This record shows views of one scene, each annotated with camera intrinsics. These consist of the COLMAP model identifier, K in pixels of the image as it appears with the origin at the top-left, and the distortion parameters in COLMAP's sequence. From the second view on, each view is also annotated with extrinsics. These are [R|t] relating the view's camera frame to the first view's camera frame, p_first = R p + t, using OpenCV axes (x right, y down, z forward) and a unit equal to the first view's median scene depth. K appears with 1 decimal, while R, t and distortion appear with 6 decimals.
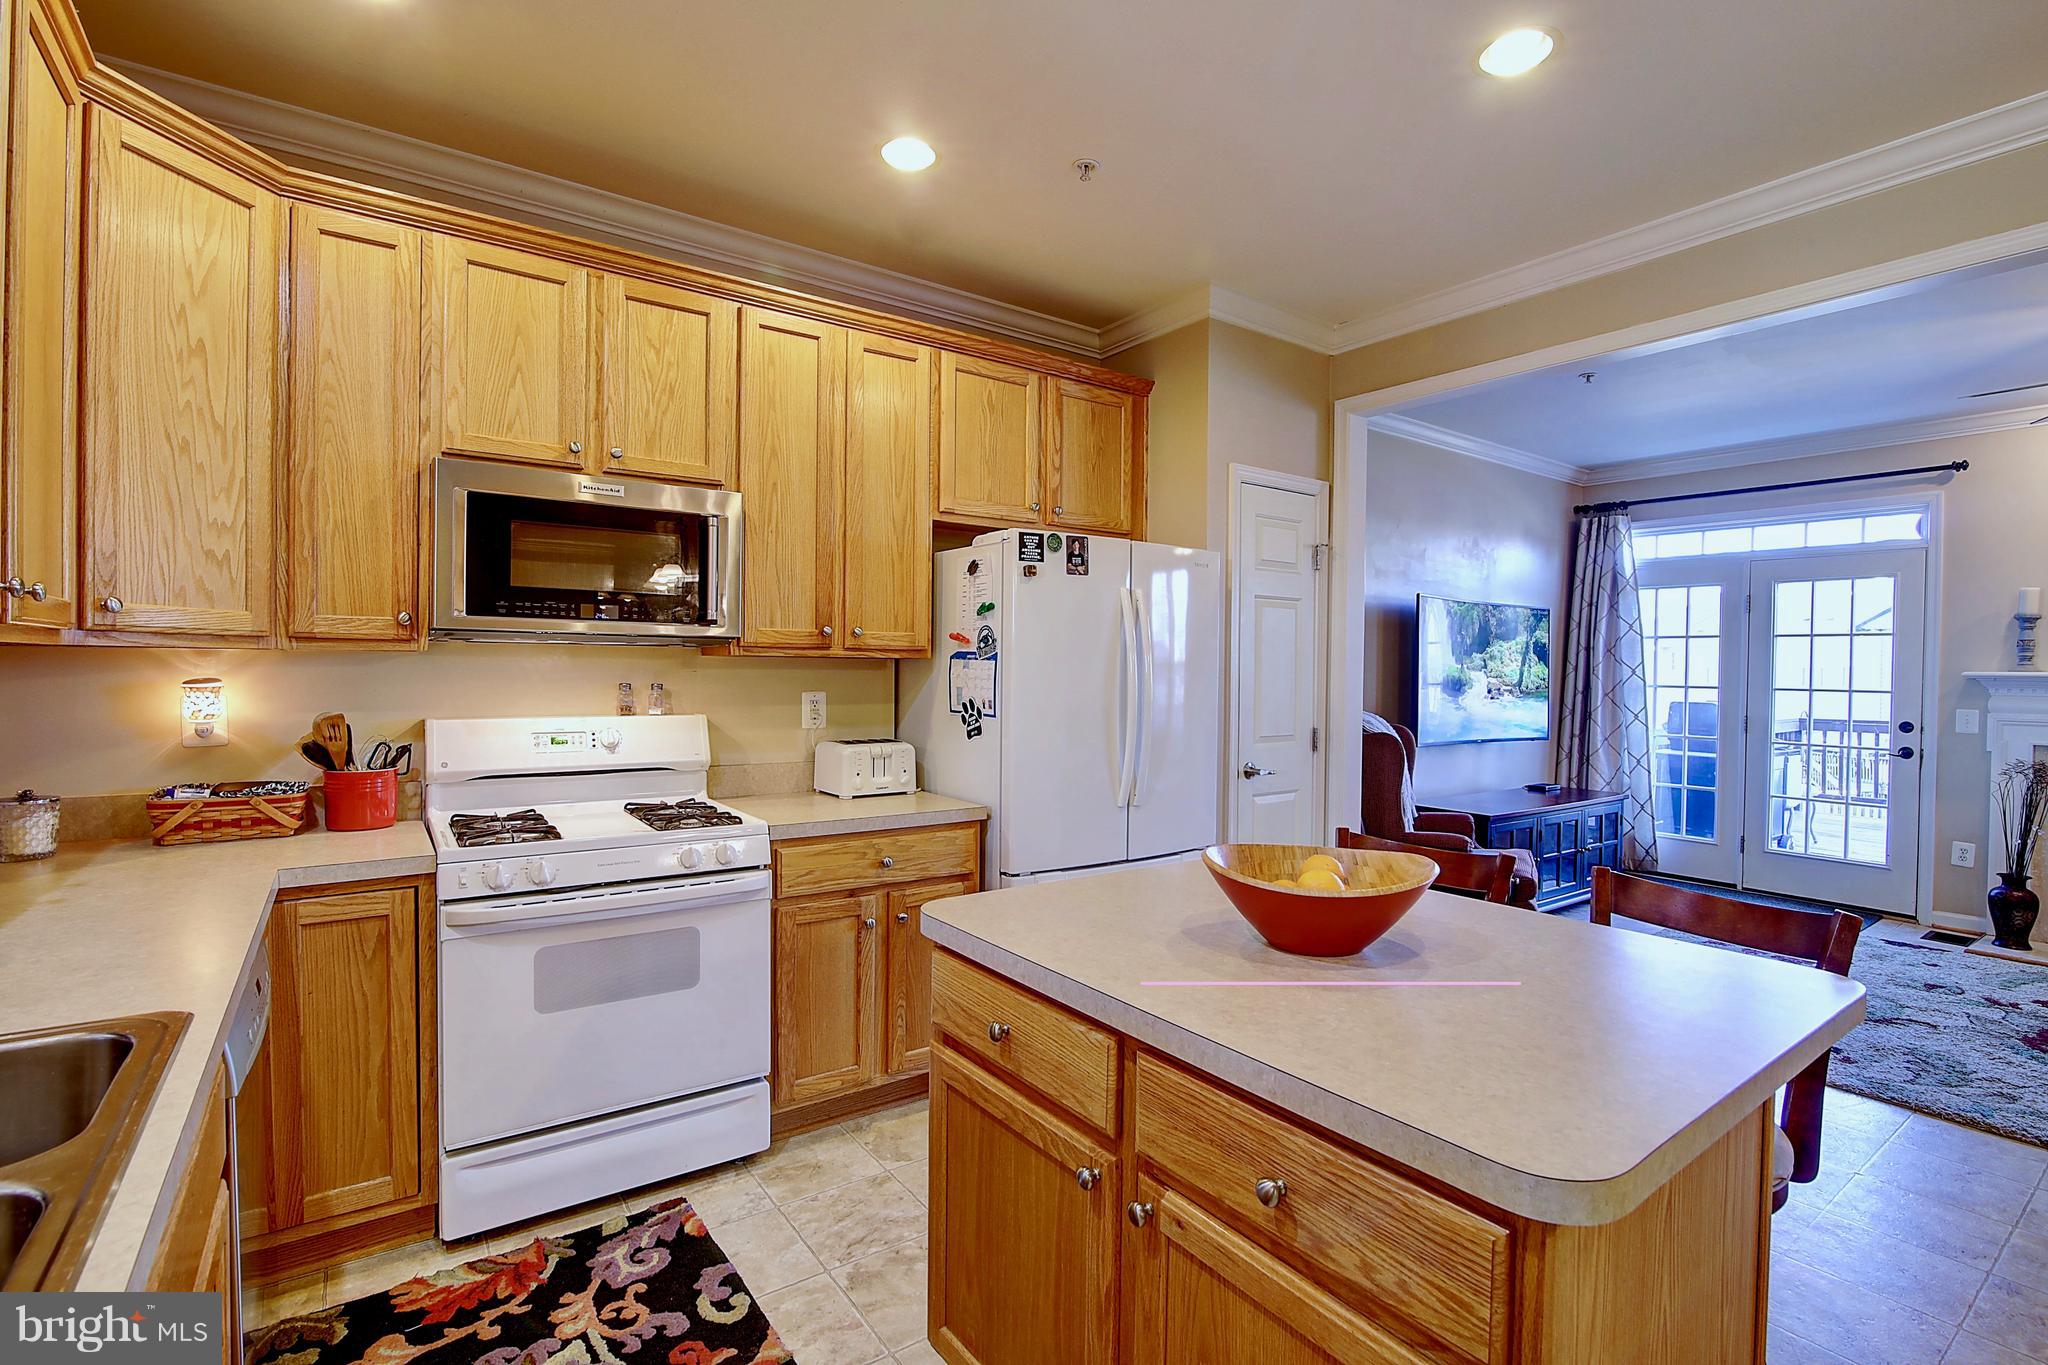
lens RADIAL K [[938.7, 0, 1026.1], [0, 938.7, 678.6], [0, 0, 1]] dist [-0.020551, 0.001936]
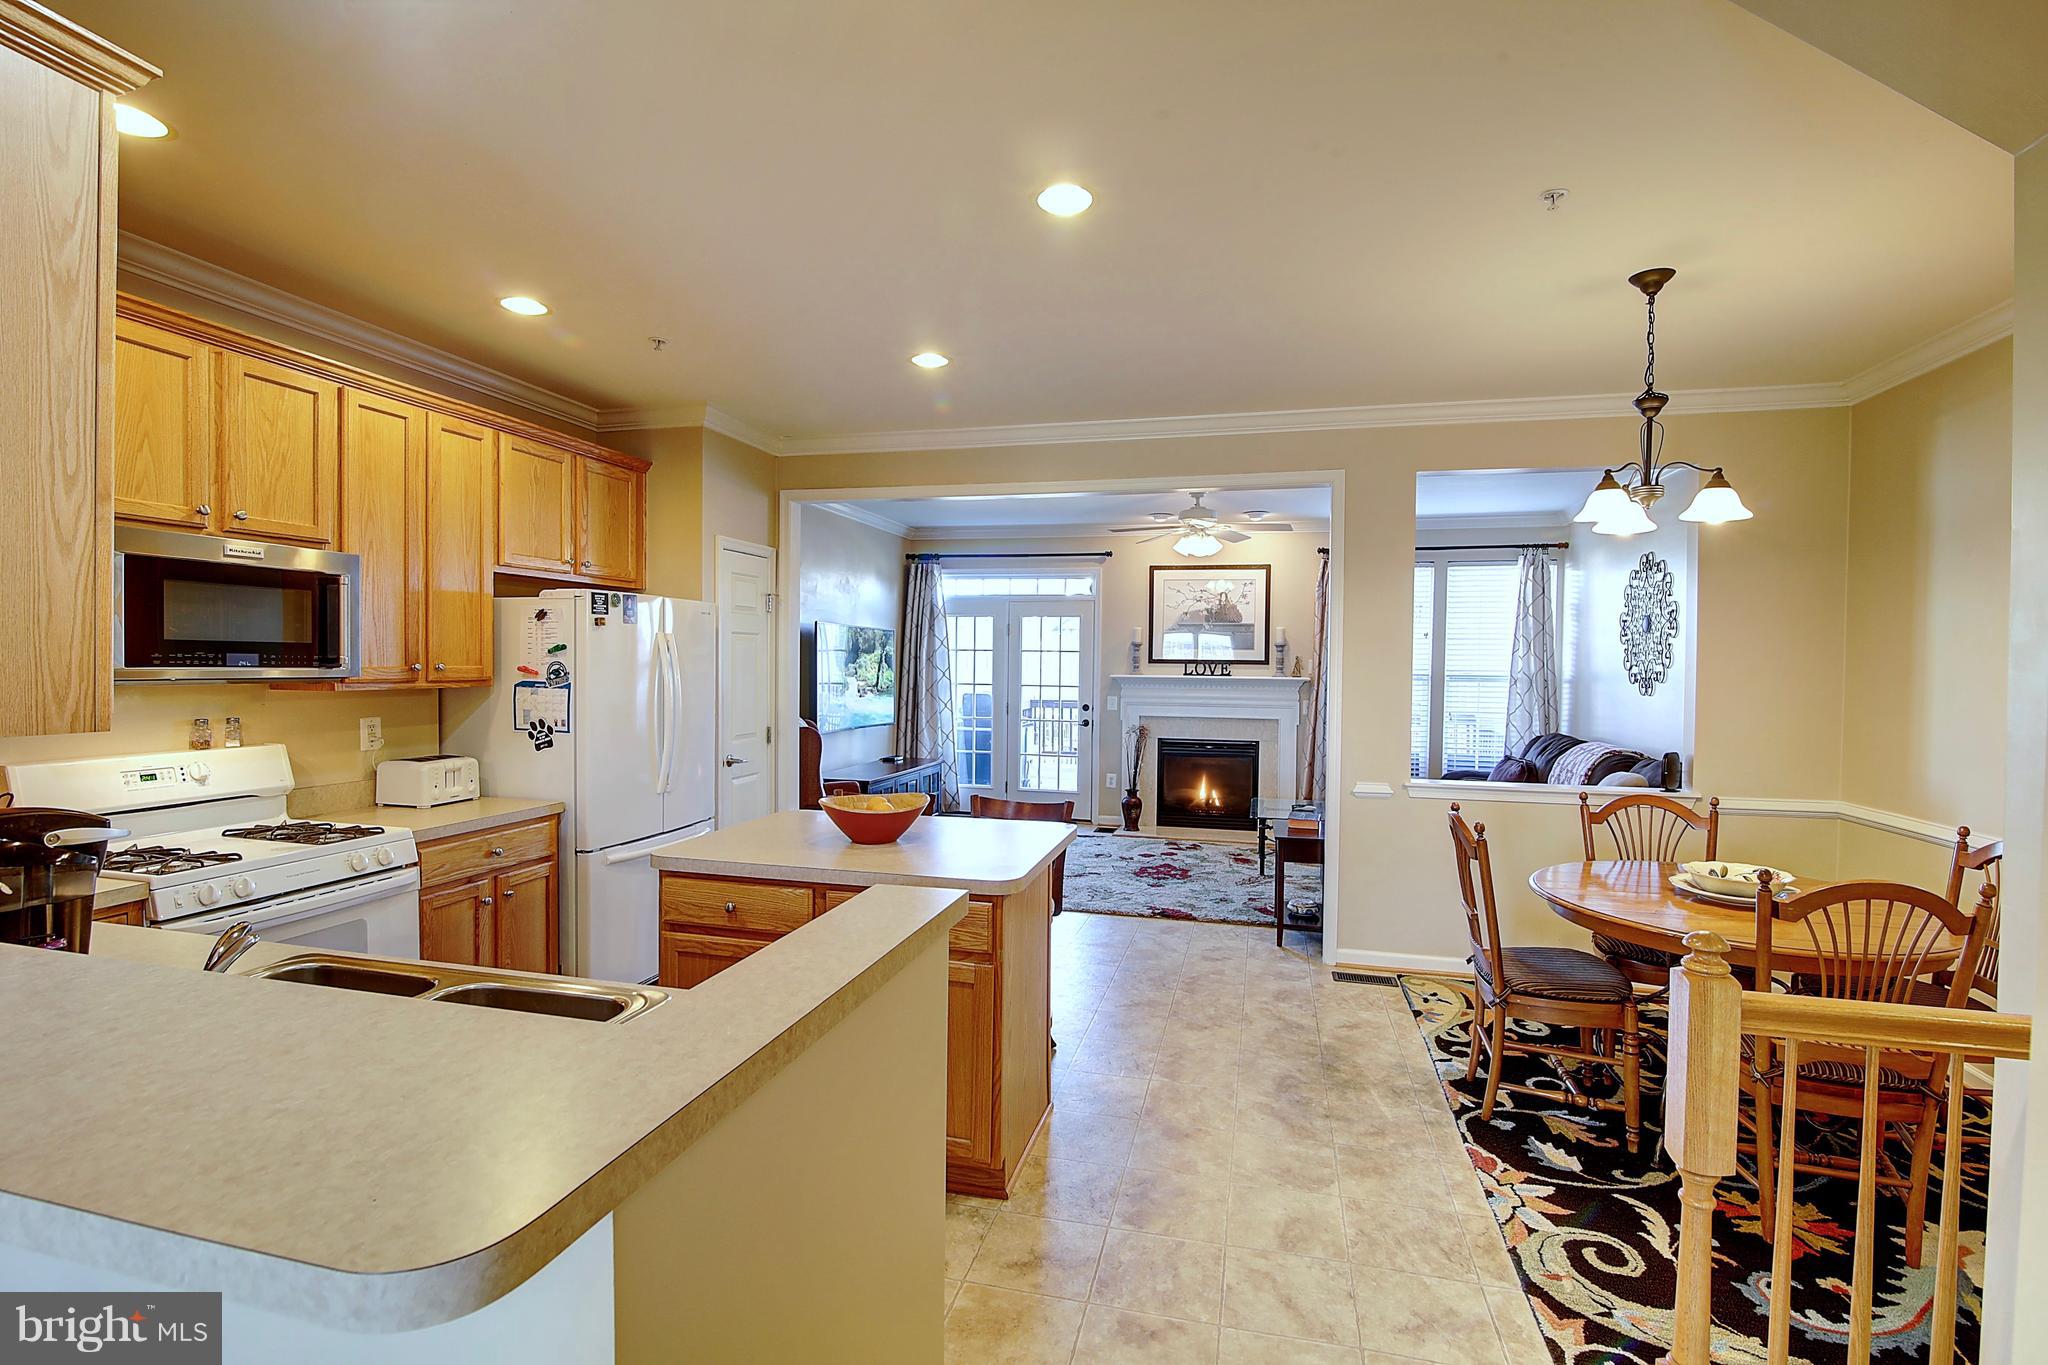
lens RADIAL K [[938.7, 0, 1026.1], [0, 938.7, 678.6], [0, 0, 1]] dist [-0.020551, 0.001936]
pose [[0.765165, -0.015944, 0.643637, -0.353706], [0.006117, 0.999828, 0.017496, -0.048779], [-0.643805, -0.009450, 0.765131, -0.367221]]
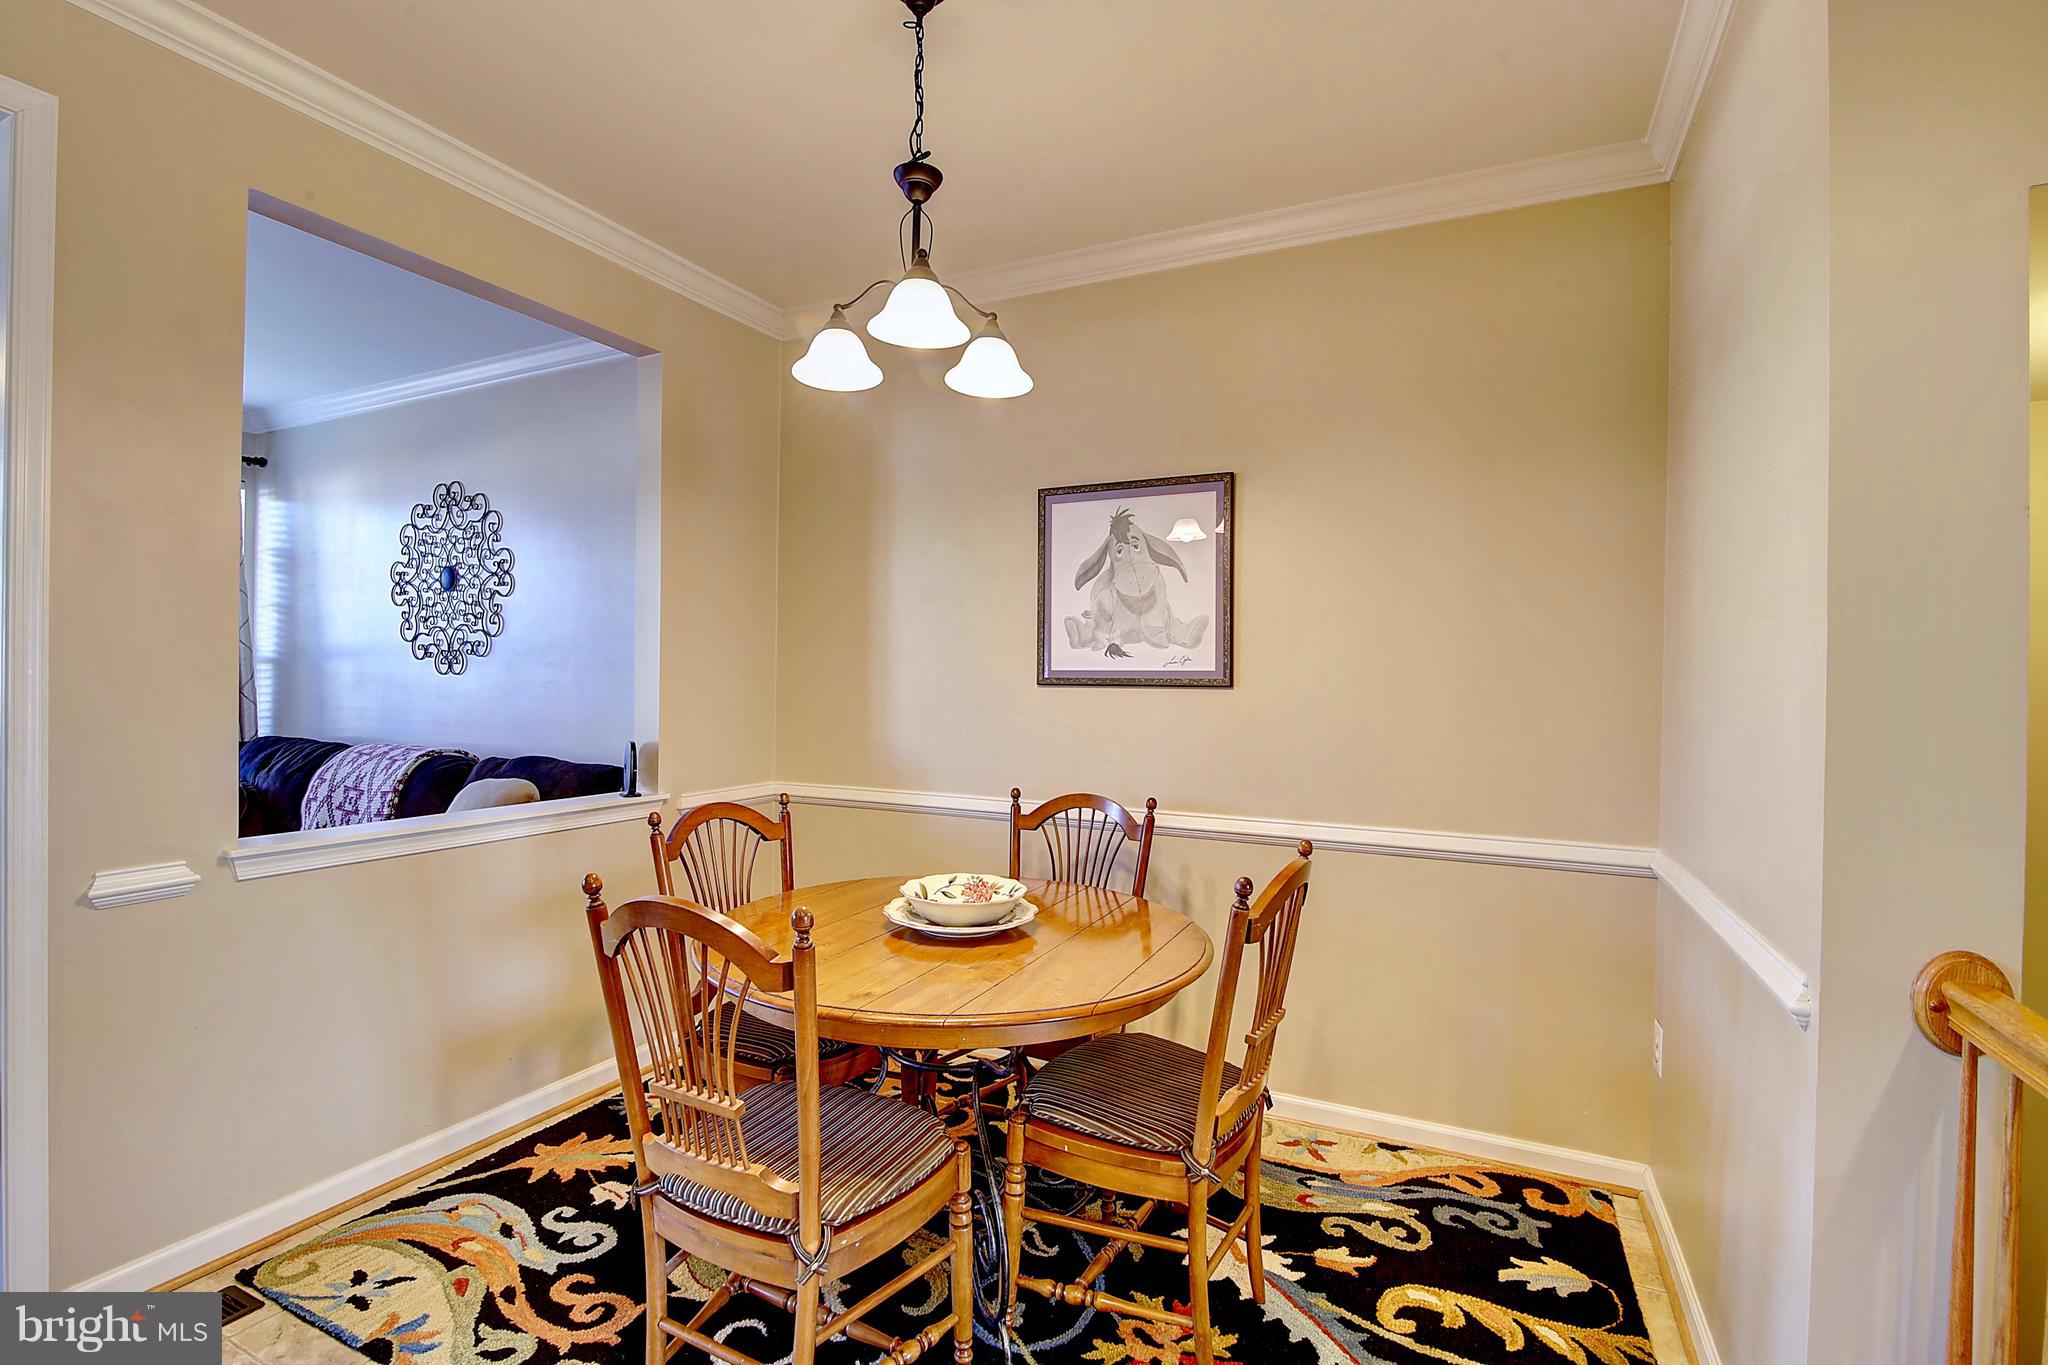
lens RADIAL K [[938.7, 0, 1026.1], [0, 938.7, 678.6], [0, 0, 1]] dist [-0.020551, 0.001936]
pose [[-0.478076, -0.019069, 0.878111, 0.176002], [-0.007258, 0.999816, 0.017761, 0.001538], [-0.878288, 0.002118, -0.478127, 0.176562]]
